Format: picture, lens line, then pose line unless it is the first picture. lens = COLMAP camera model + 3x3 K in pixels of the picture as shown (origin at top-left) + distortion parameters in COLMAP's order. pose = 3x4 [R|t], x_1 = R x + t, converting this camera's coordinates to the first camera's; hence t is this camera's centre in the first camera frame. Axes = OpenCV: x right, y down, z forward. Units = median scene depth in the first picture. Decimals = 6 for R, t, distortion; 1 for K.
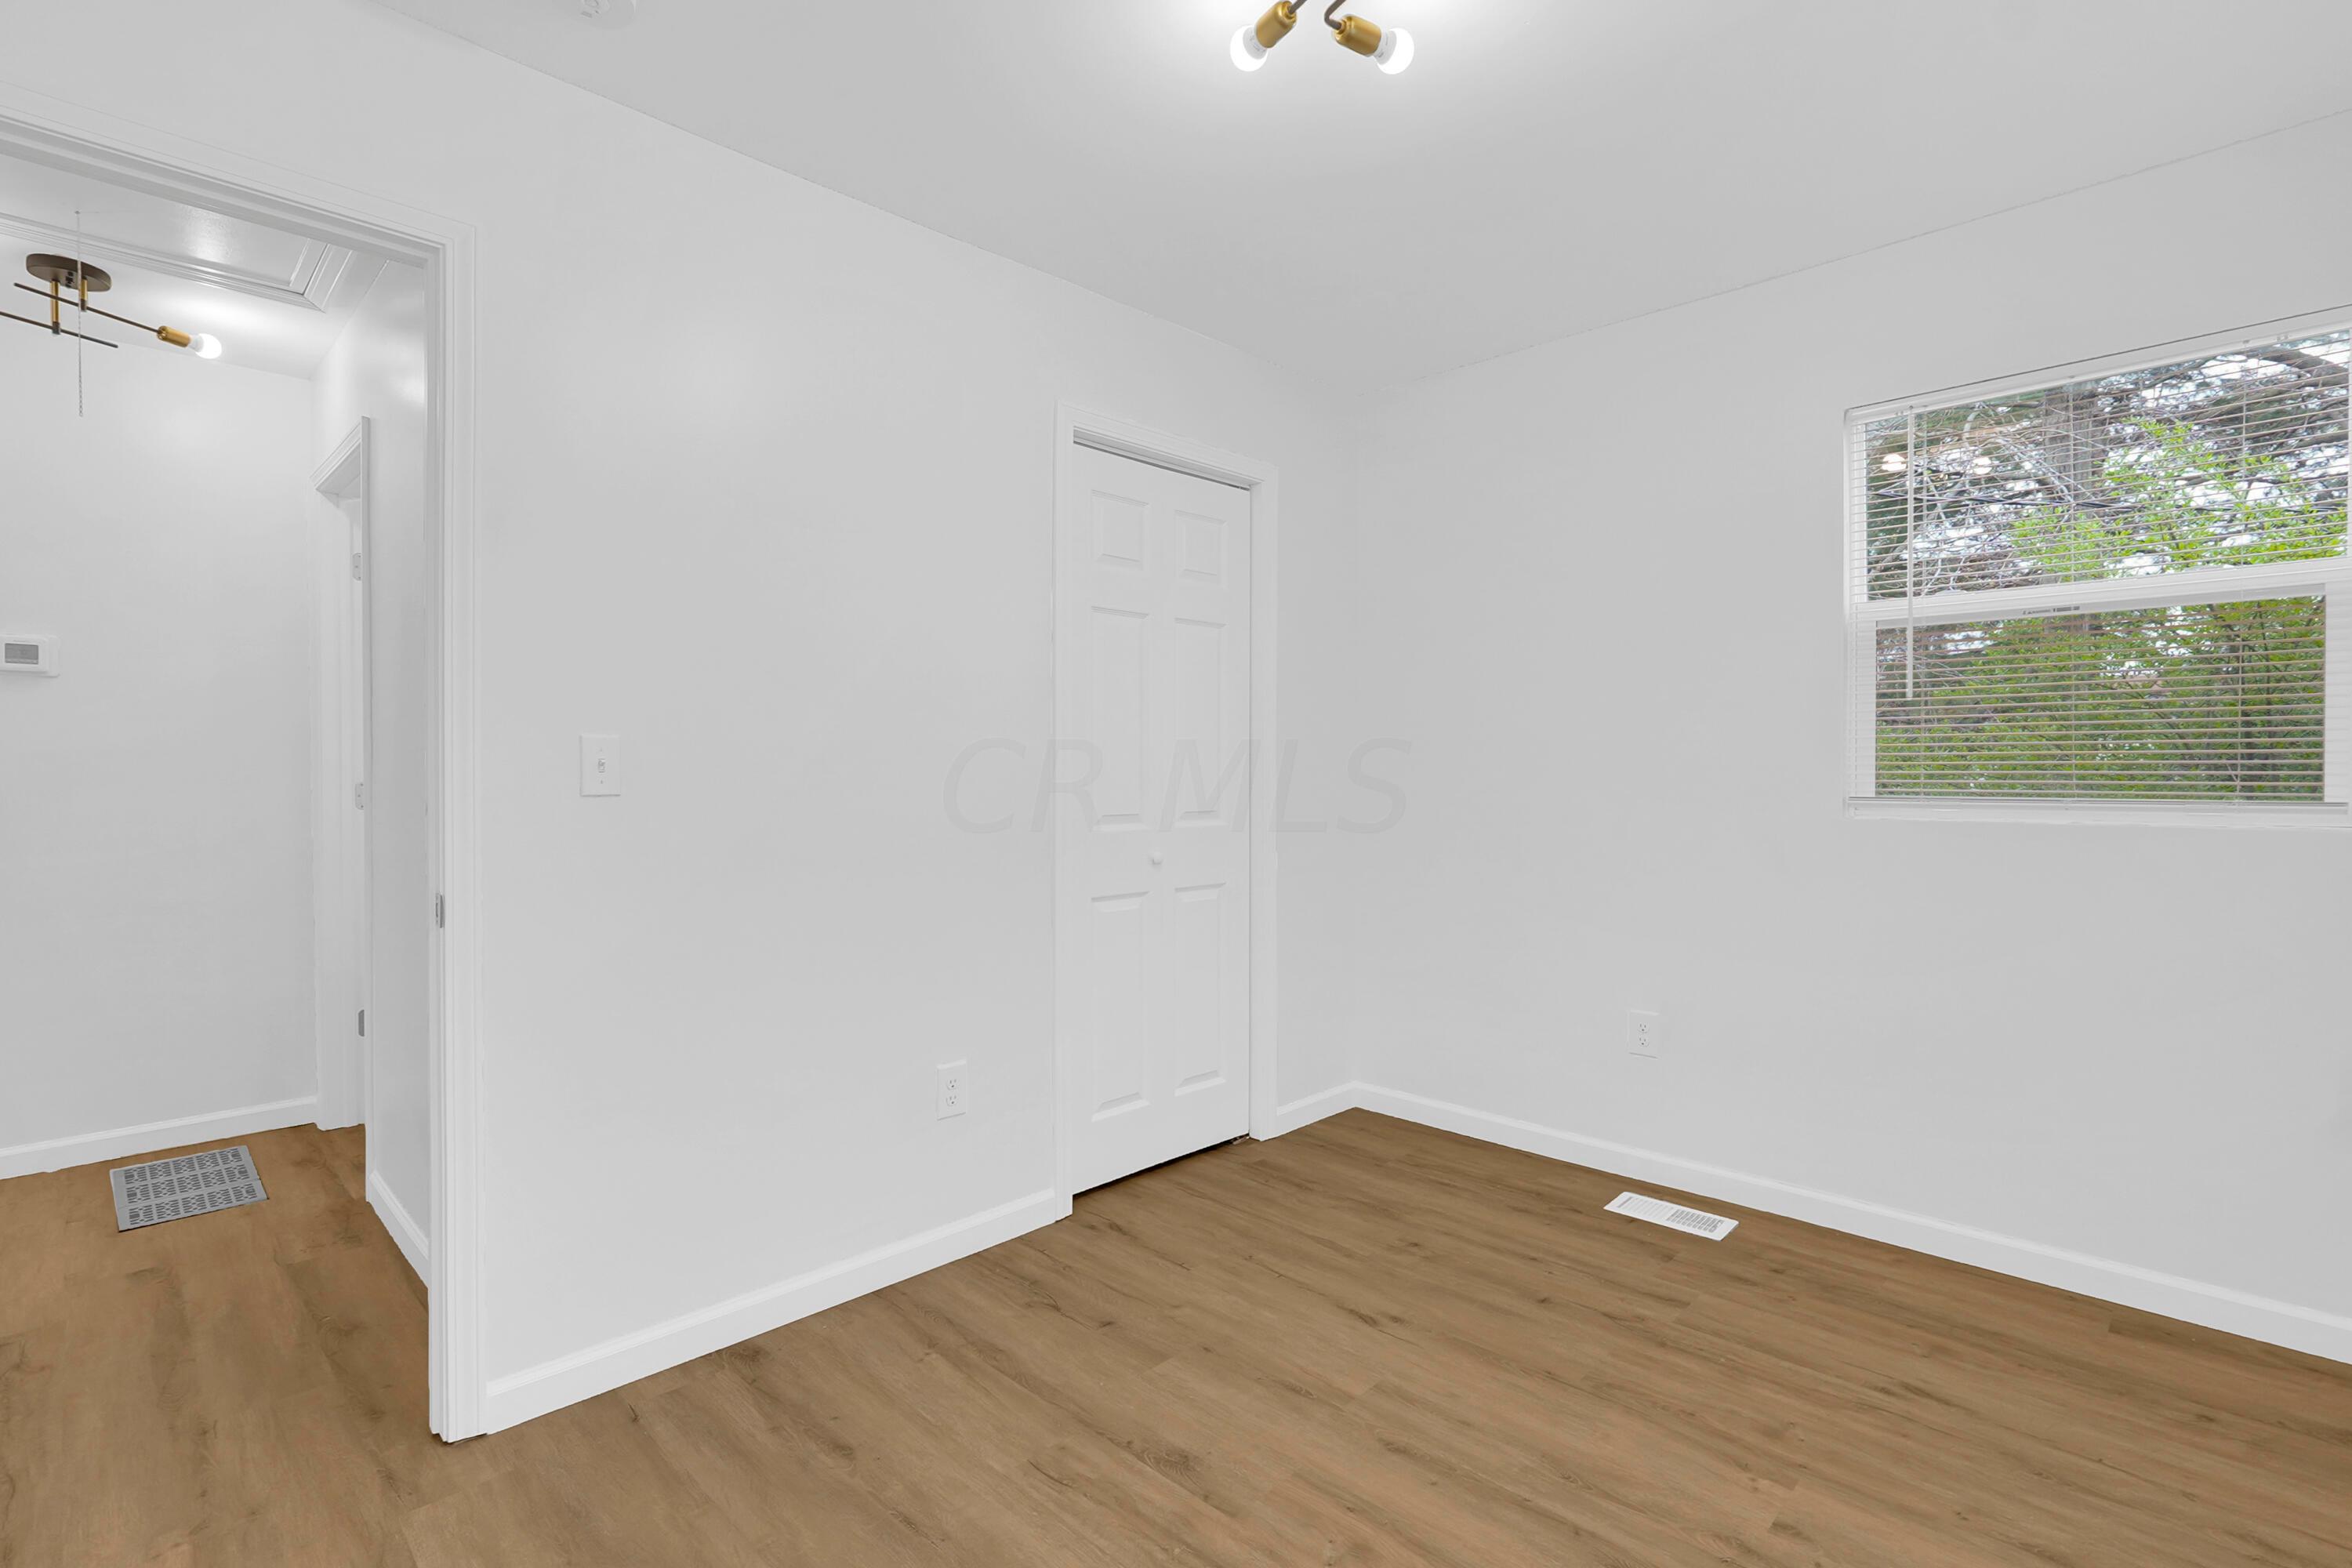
lens RADIAL K [[1099.6, 0, 1167.5], [0, 1099.6, 771.0], [0, 0, 1]] dist [-0.009607, 0.004344]
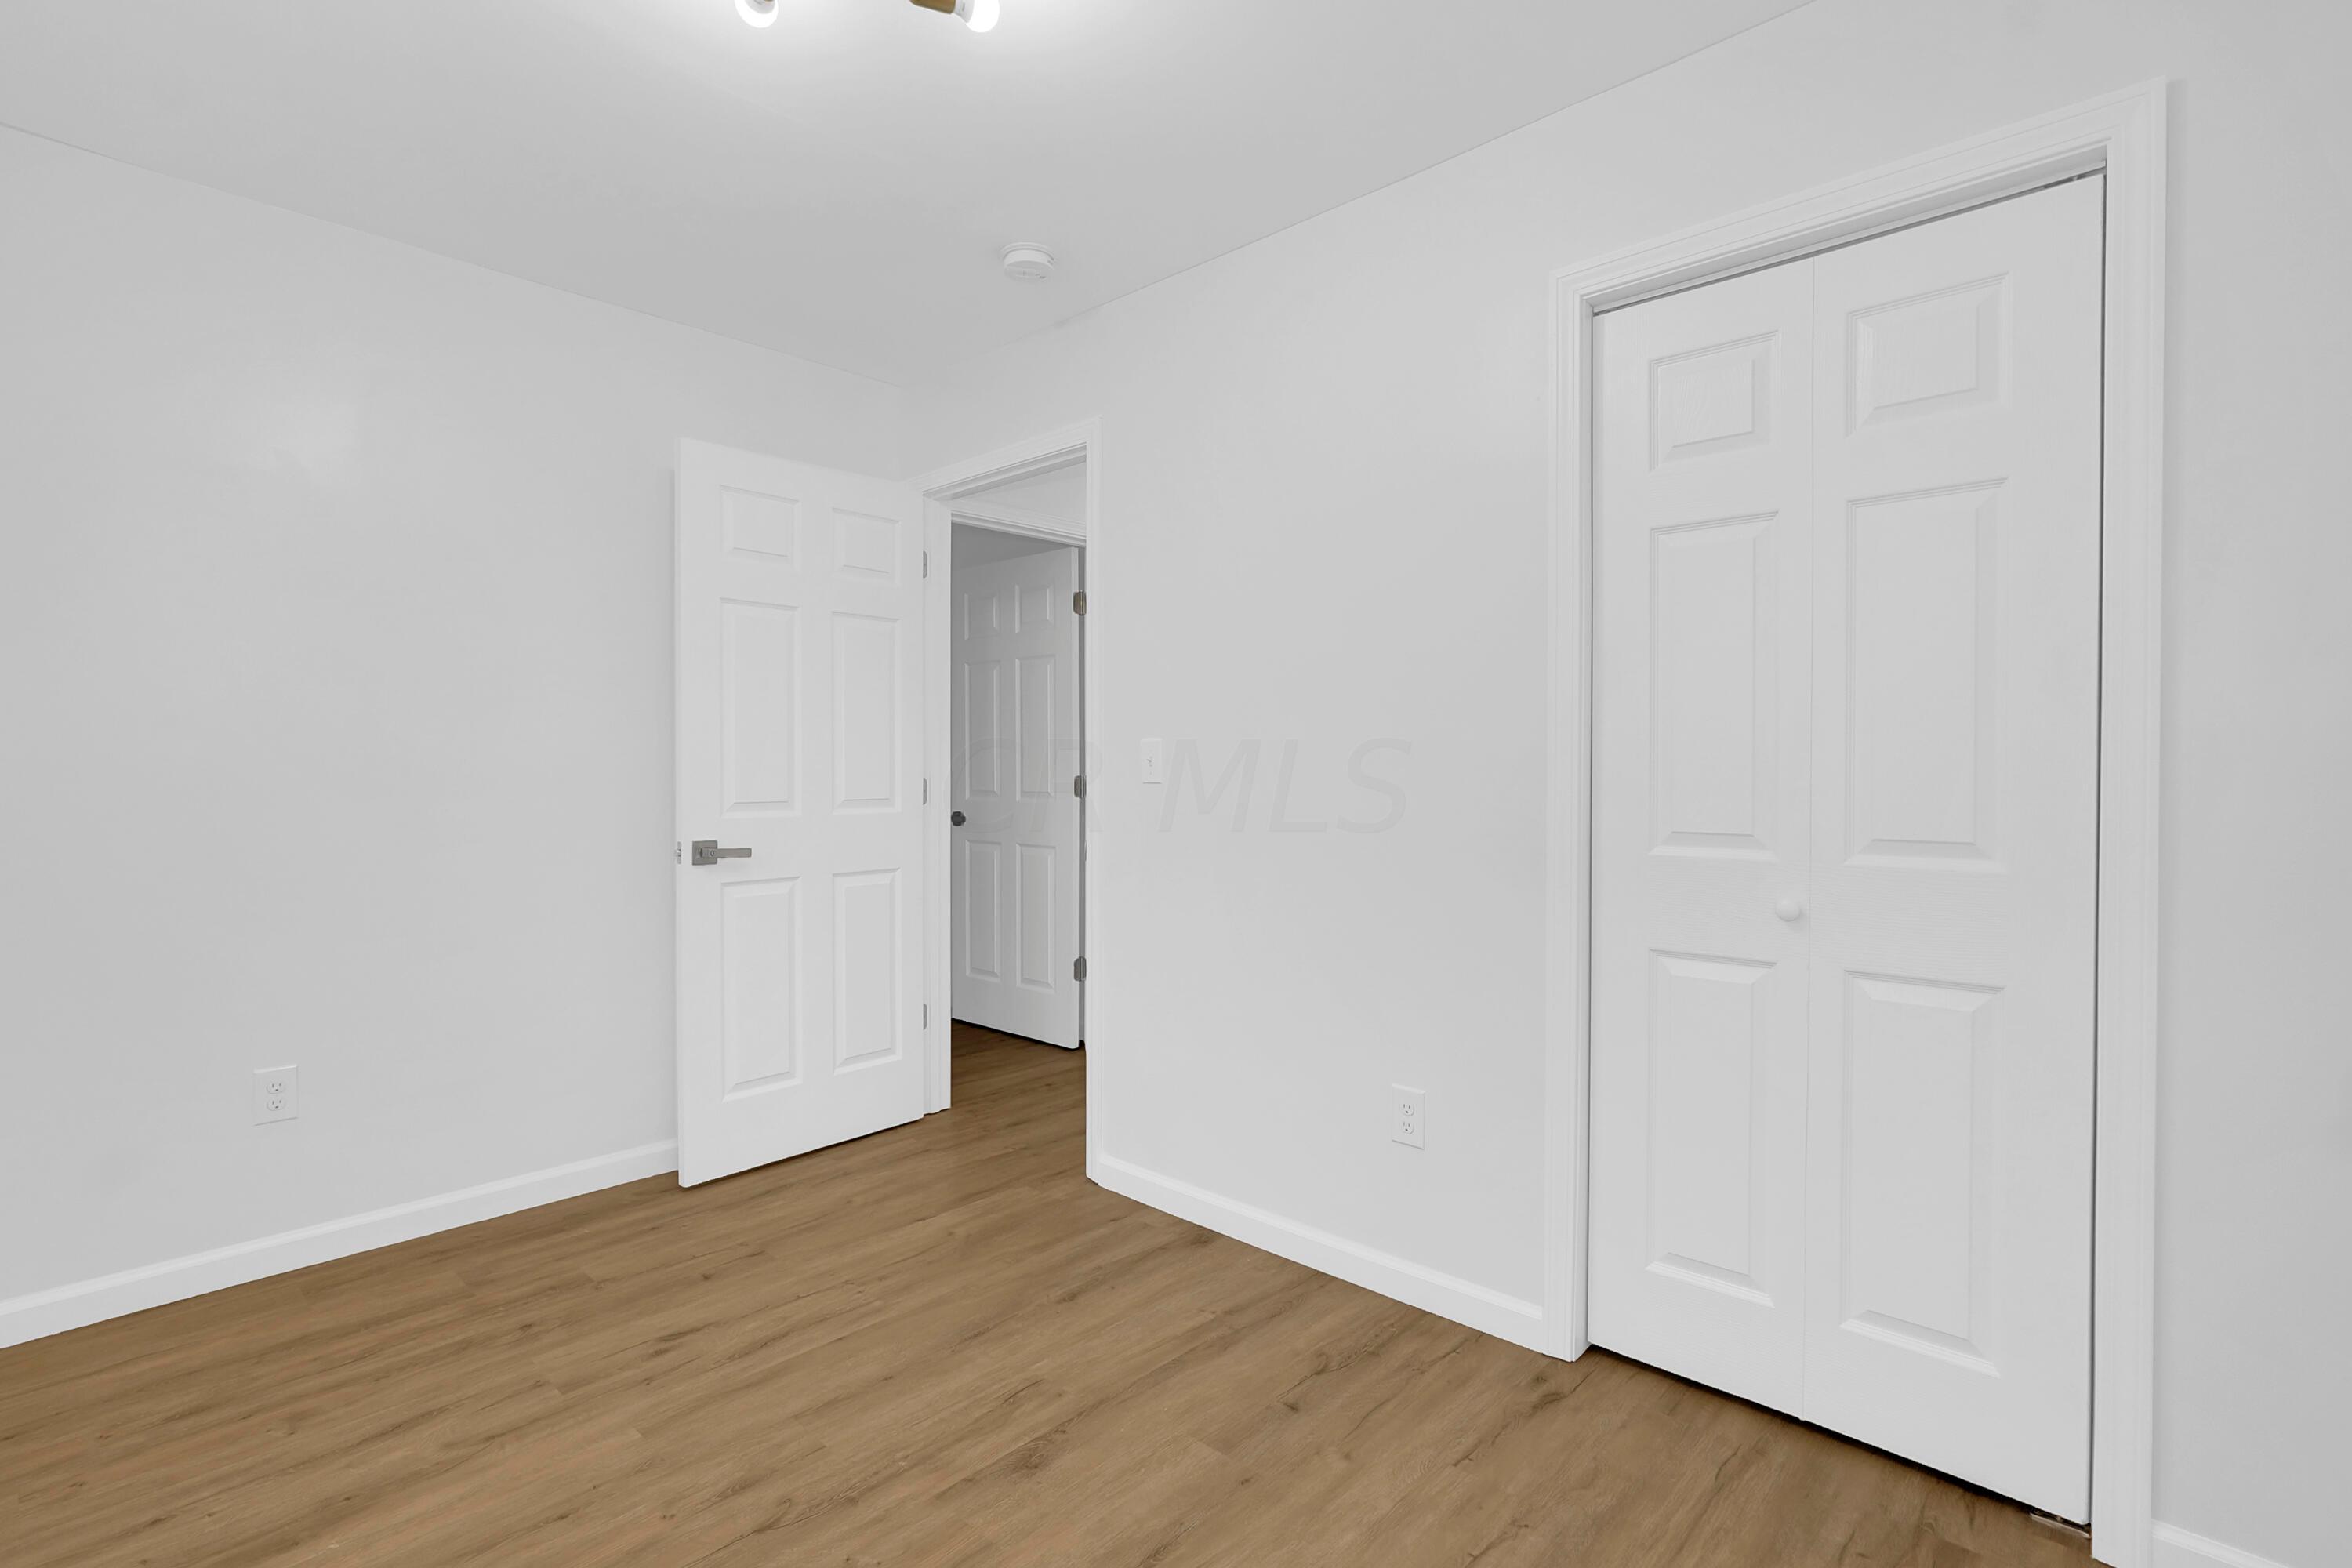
lens RADIAL K [[1099.6, 0, 1177.0], [0, 1099.6, 772.7], [0, 0, 1]] dist [-0.009607, 0.004344]
pose [[0.031684, 0.007652, -0.999469, 0.778019], [-0.001488, 0.999970, 0.007609, -0.001983], [0.999497, 0.001246, 0.031694, 0.855998]]
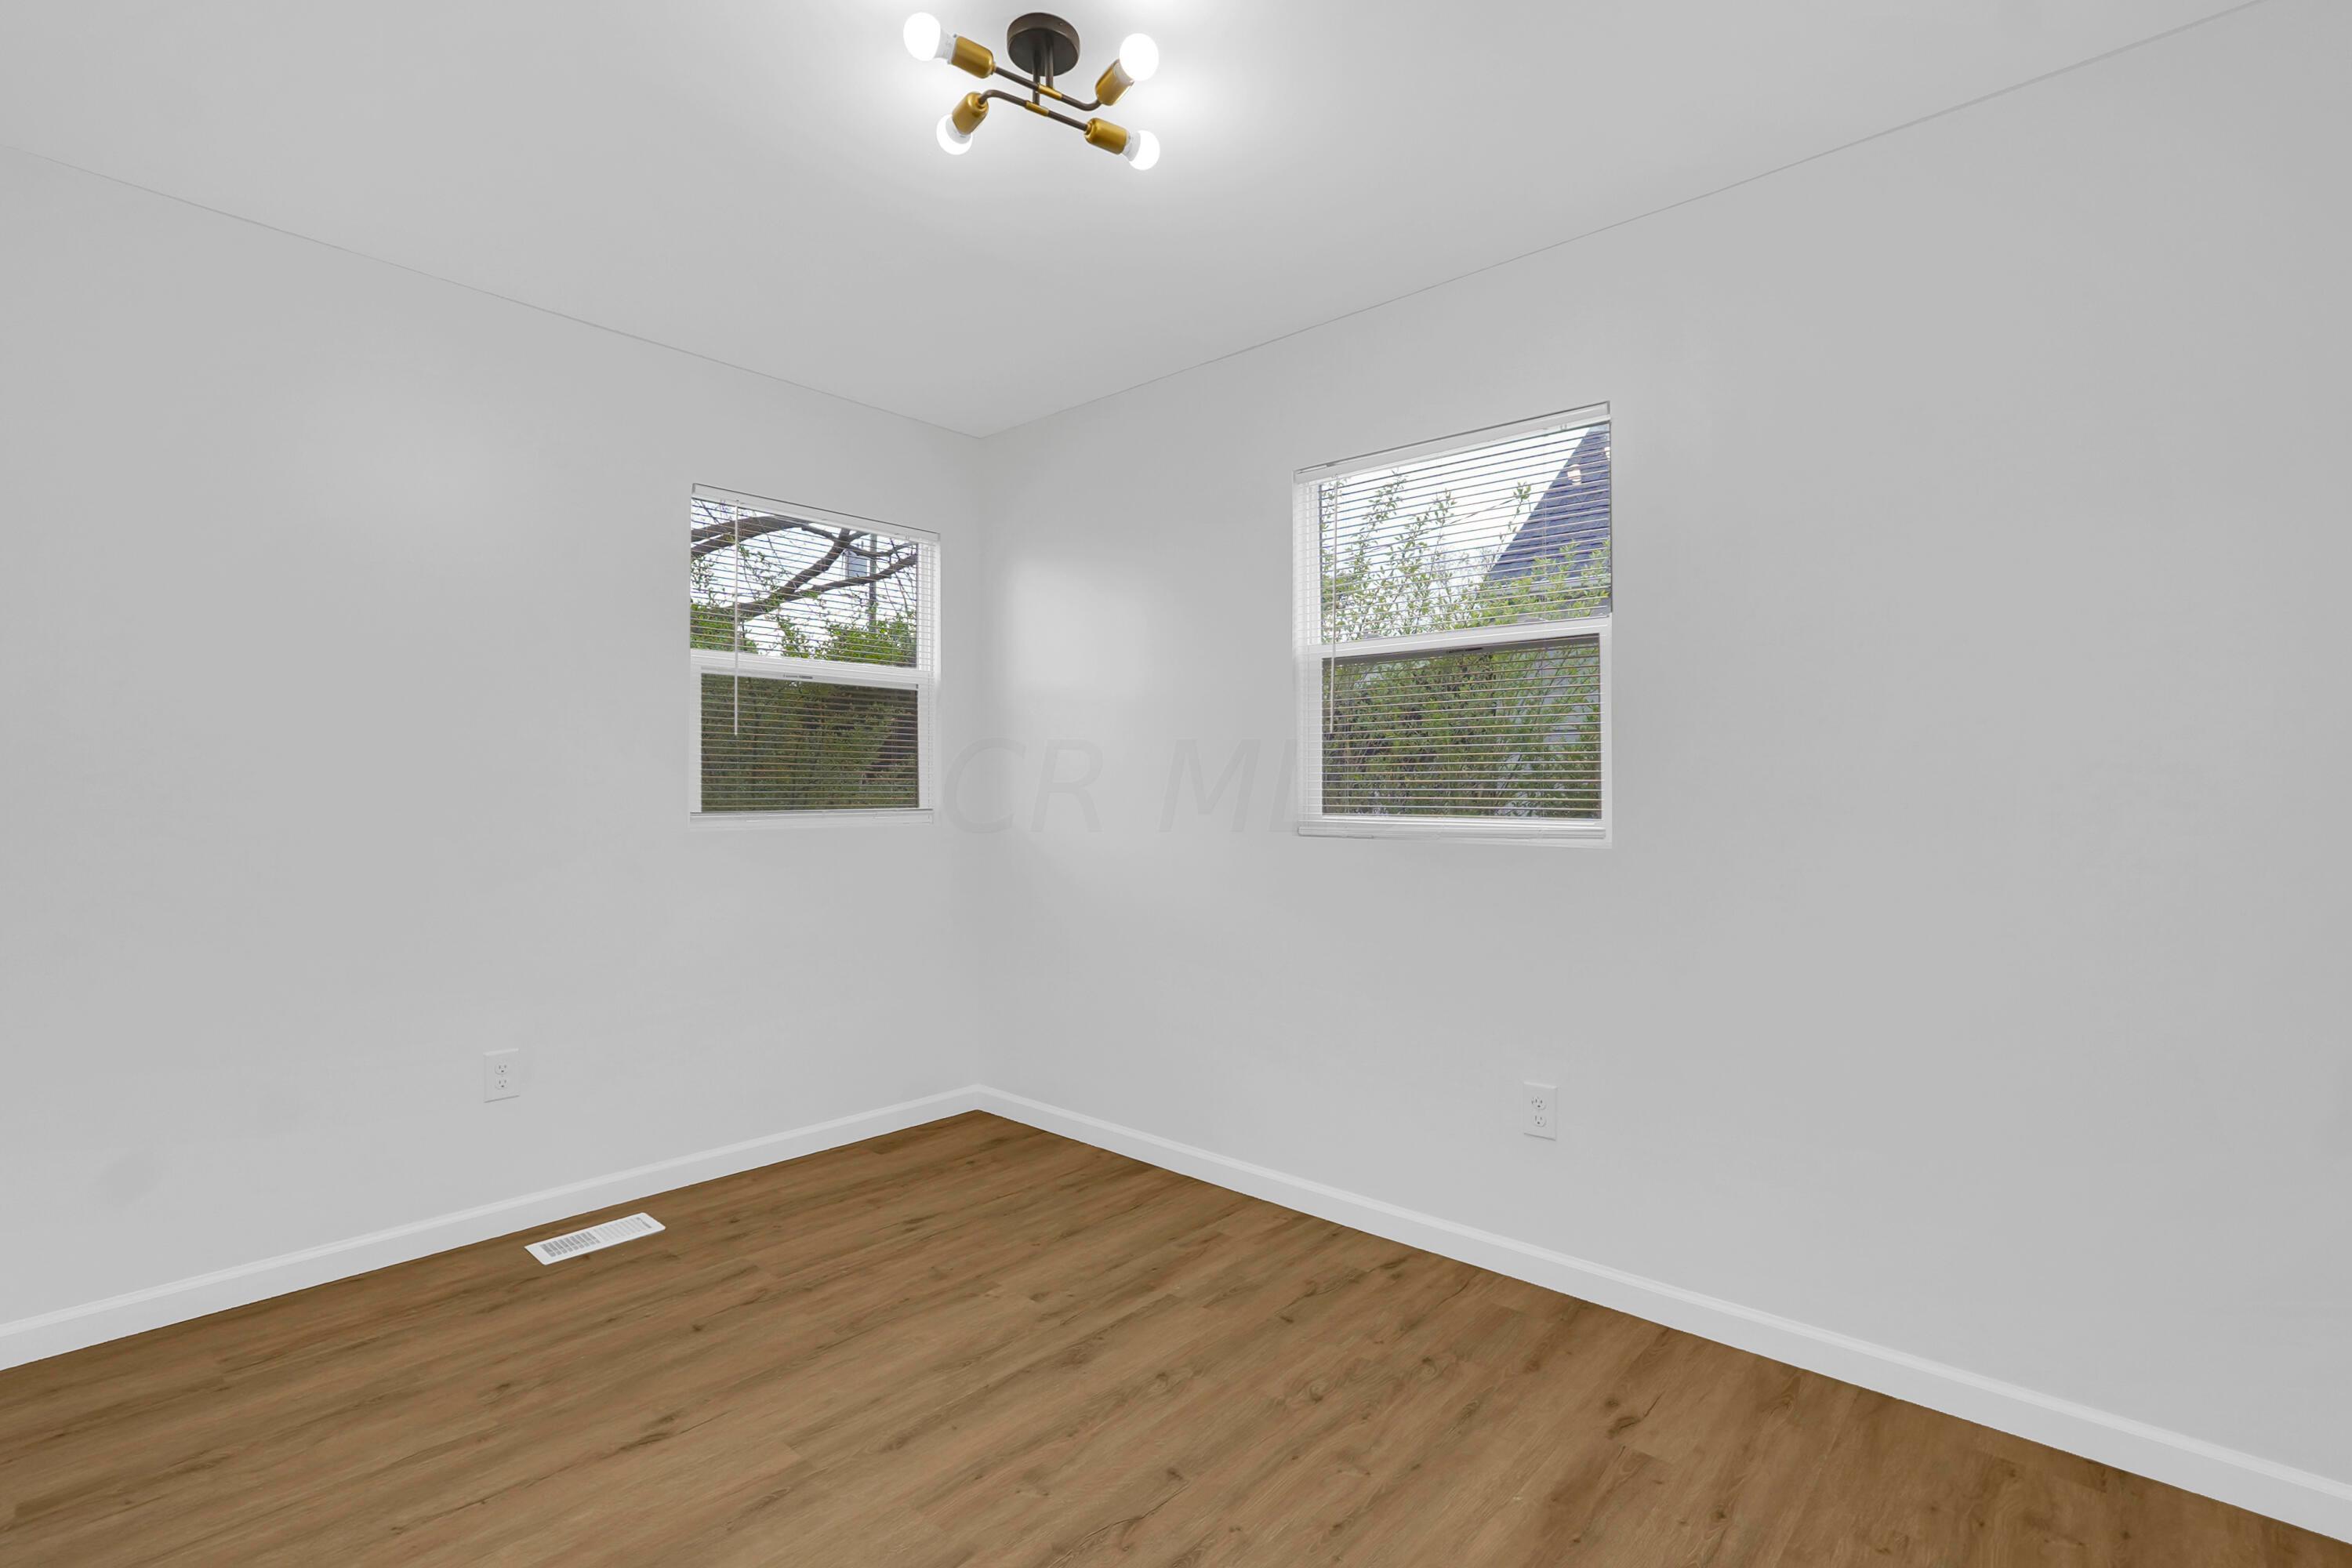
lens RADIAL K [[1099.6, 0, 1168.6], [0, 1099.6, 784.2], [0, 0, 1]] dist [-0.009607, 0.004344]
pose [[-0.046326, 0.007626, 0.998897, -0.666719], [0.000550, 0.999971, -0.007609, 0.001765], [-0.998926, 0.000197, -0.046329, 0.625465]]
